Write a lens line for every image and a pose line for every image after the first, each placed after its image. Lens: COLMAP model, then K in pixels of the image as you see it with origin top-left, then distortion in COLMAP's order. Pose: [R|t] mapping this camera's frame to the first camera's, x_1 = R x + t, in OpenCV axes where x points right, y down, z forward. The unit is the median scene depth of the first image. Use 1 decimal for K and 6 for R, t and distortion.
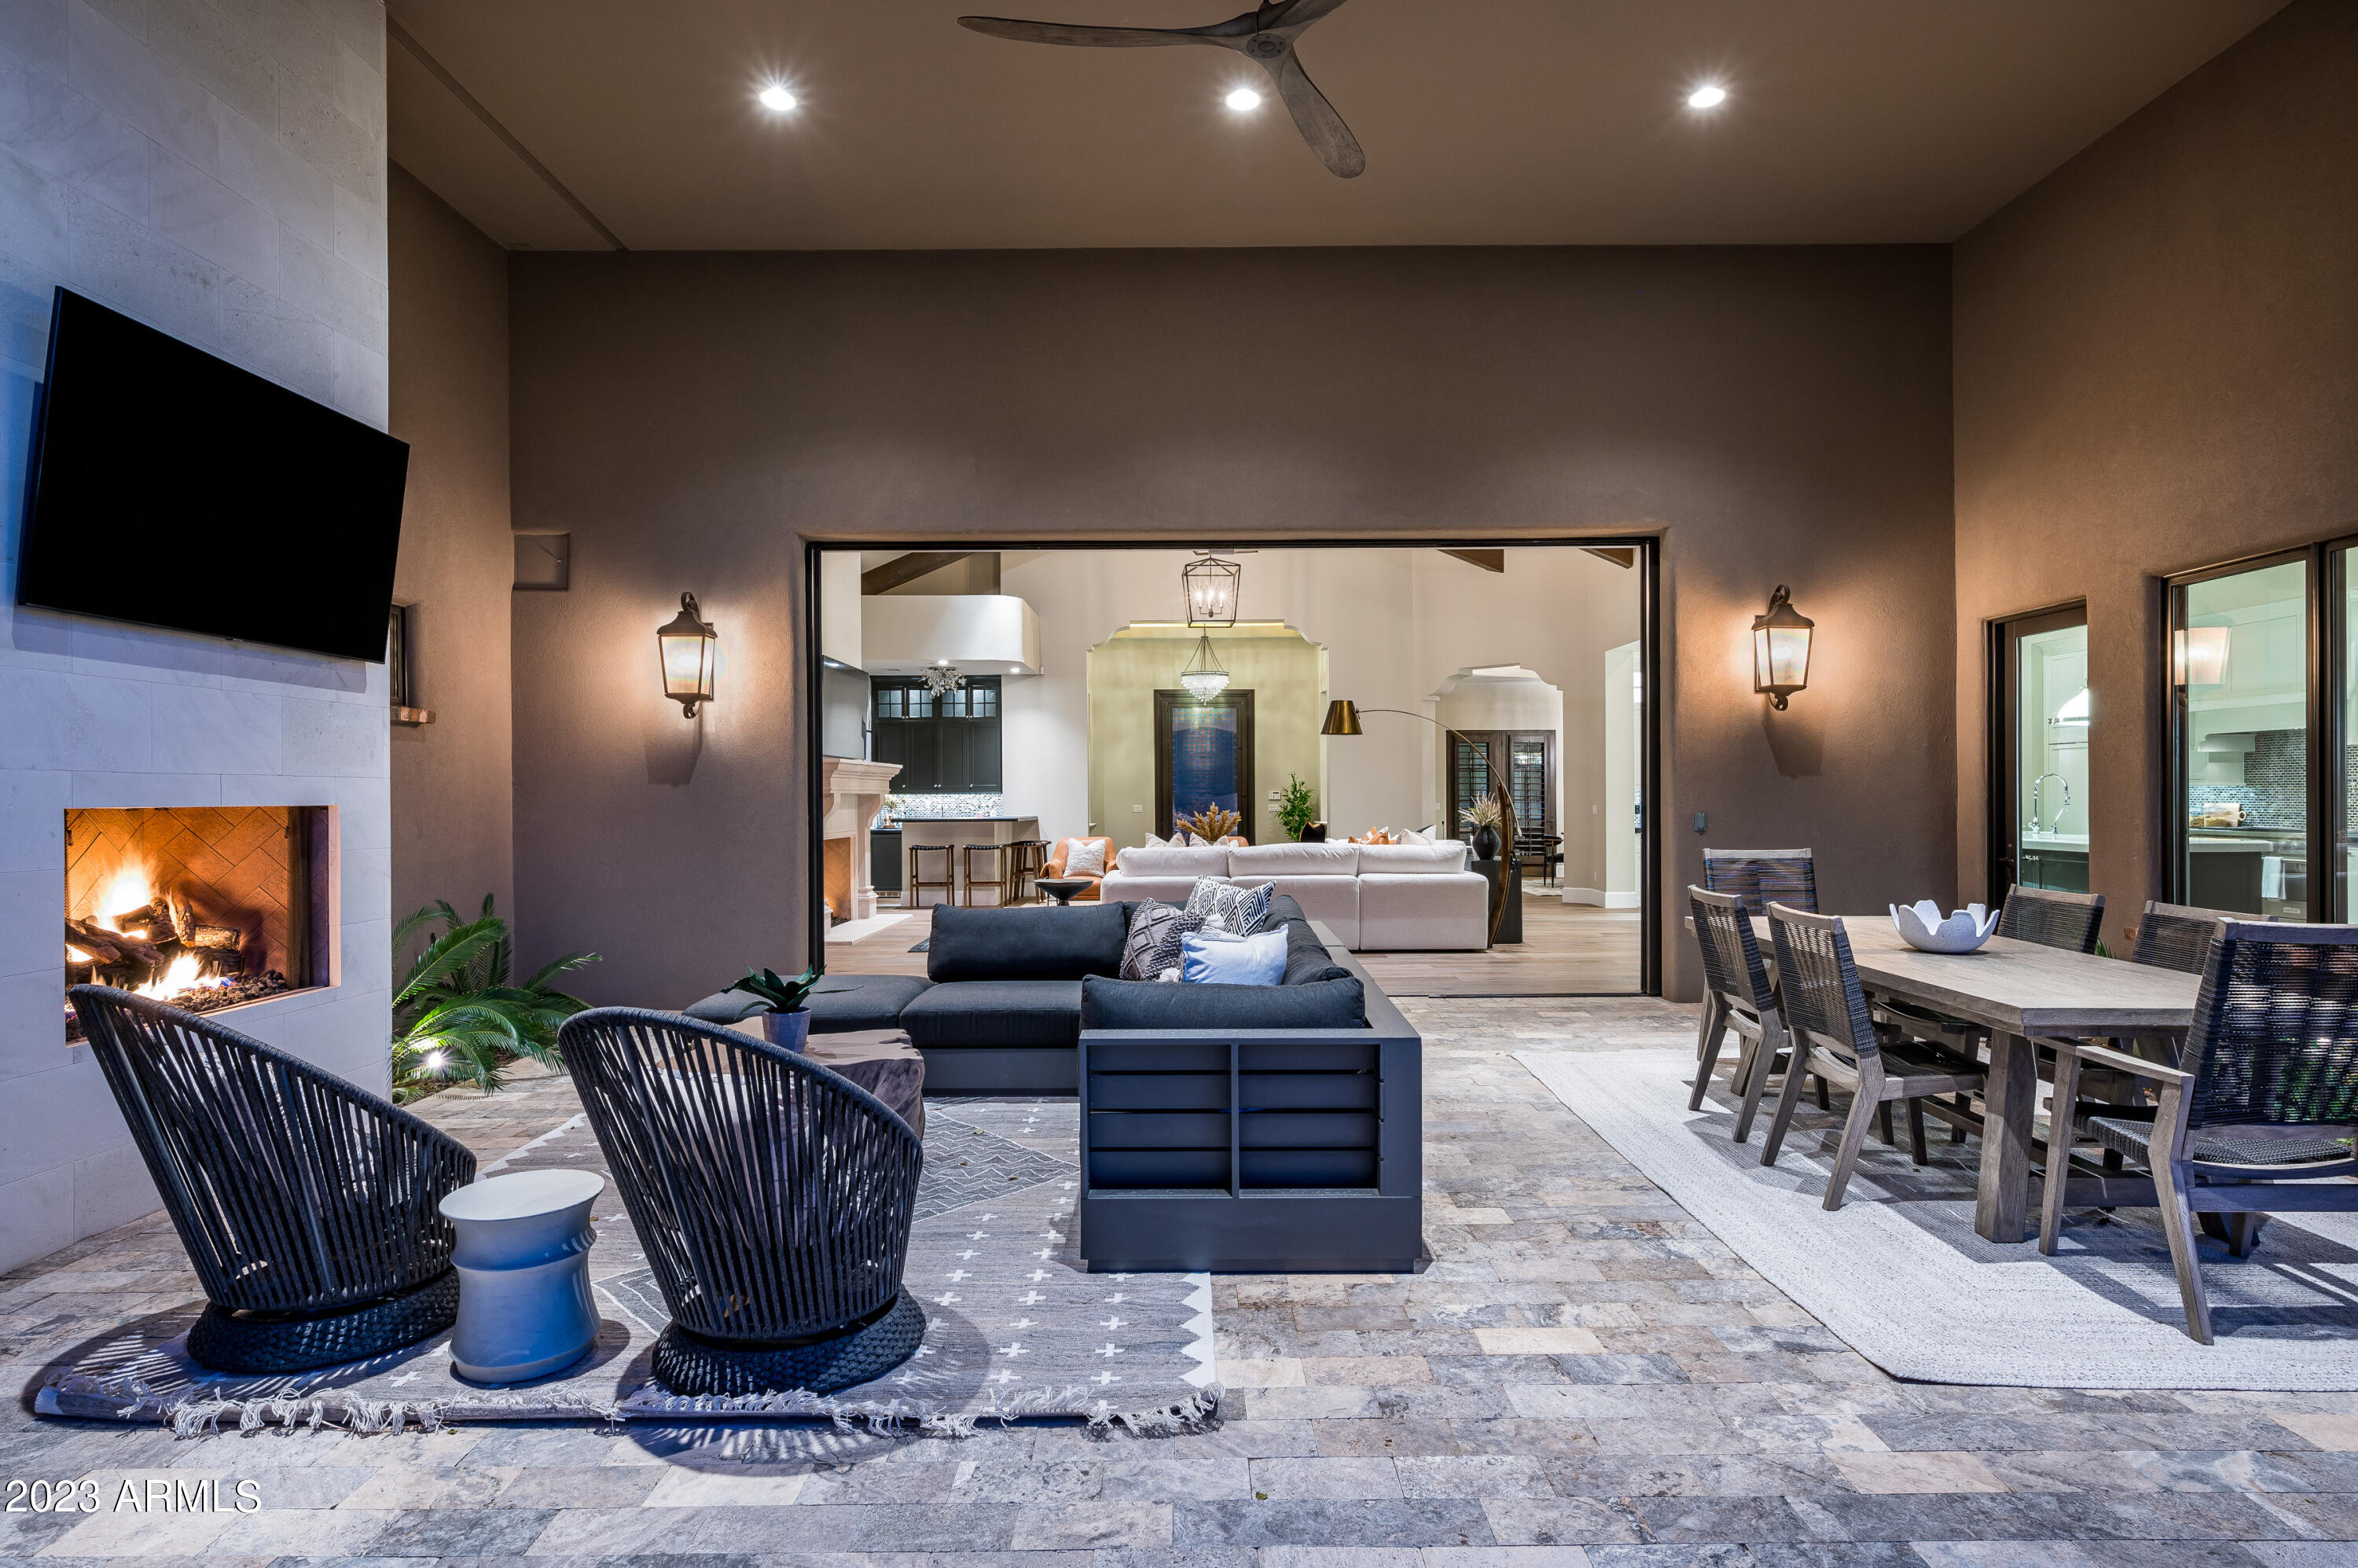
lens RADIAL K [[1246.0, 0, 1190.3], [0, 1246.0, 800.8], [0, 0, 1]] dist [0.000608, -0.001843]
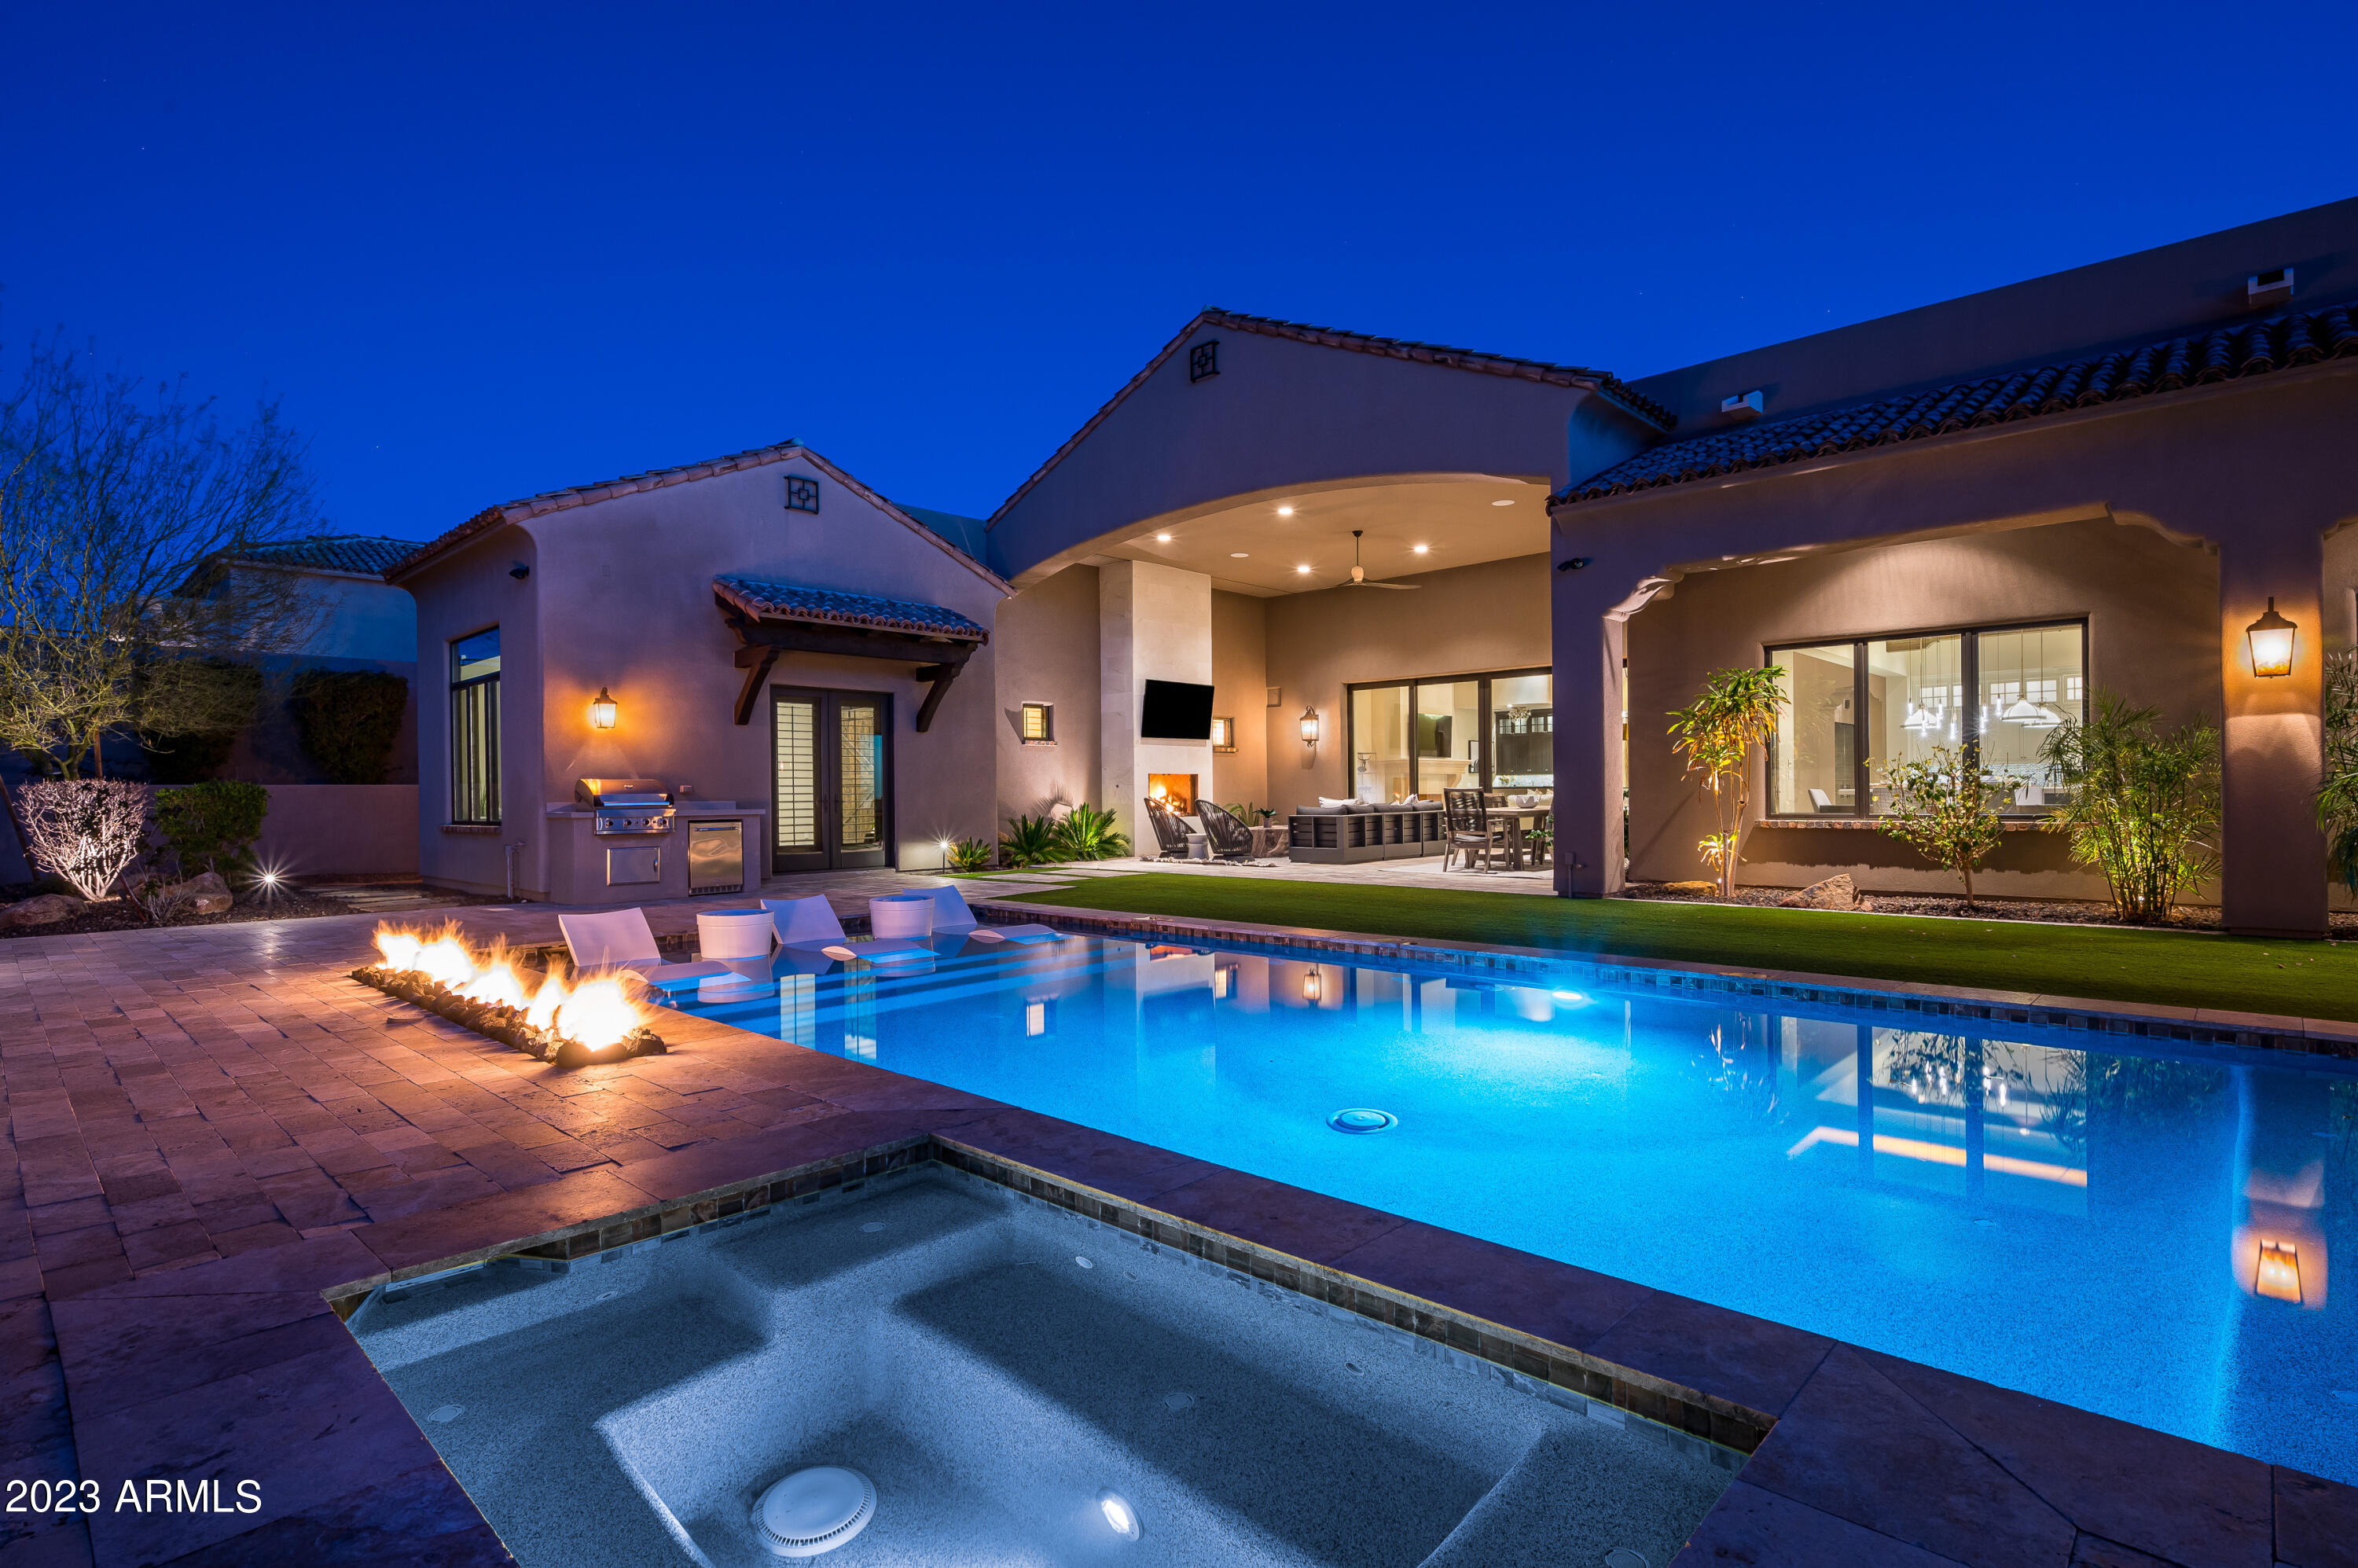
lens RADIAL K [[1152.8, 0, 1194.2], [0, 1152.8, 796.6], [0, 0, 1]] dist [0.001541, 0.000673]
pose [[0.729210, -0.000747, -0.684290, 1.554534], [0.002703, 0.999995, 0.001788, 0.055946], [0.684285, -0.003153, 0.729208, -1.463515]]
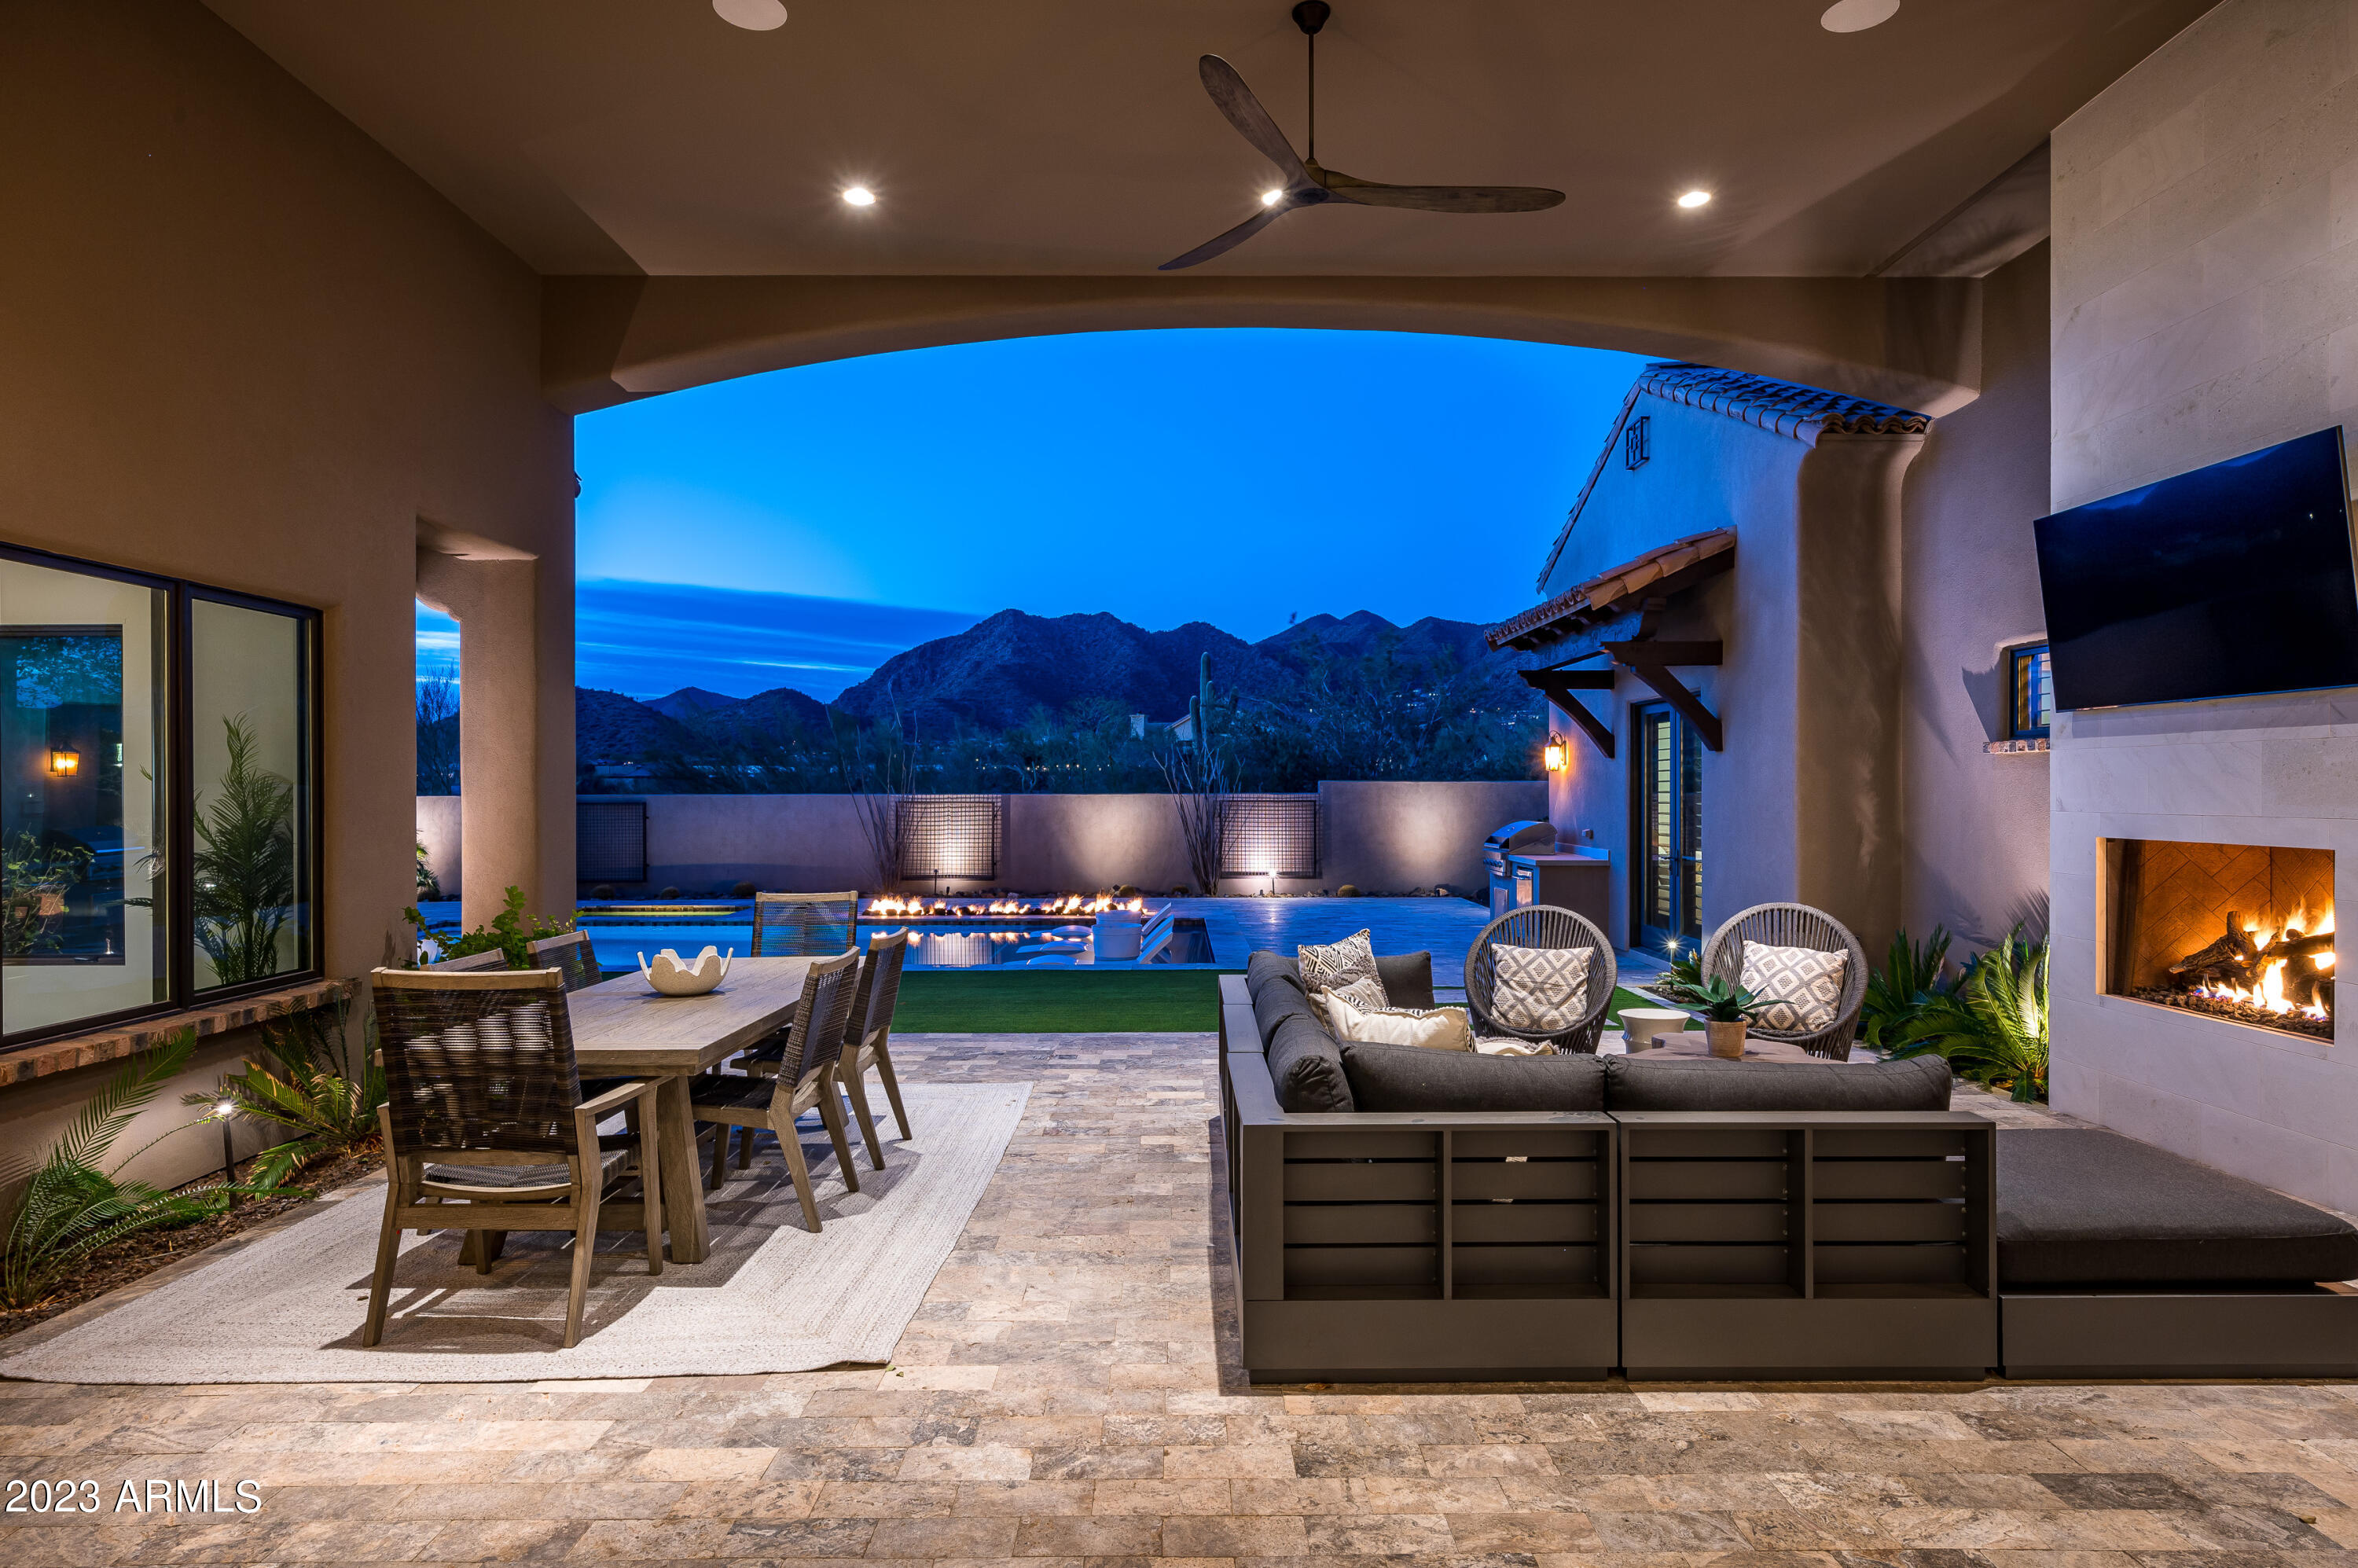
lens RADIAL K [[1306.1, 0, 1183.3], [0, 1306.1, 785.2], [0, 0, 1]] dist [0.000461, 0.000107]
pose [[-0.999964, 0.008206, -0.002233, 0.129923], [0.008206, 0.999966, -0.000015, -0.040084], [0.002233, -0.000033, -0.999998, 1.548860]]
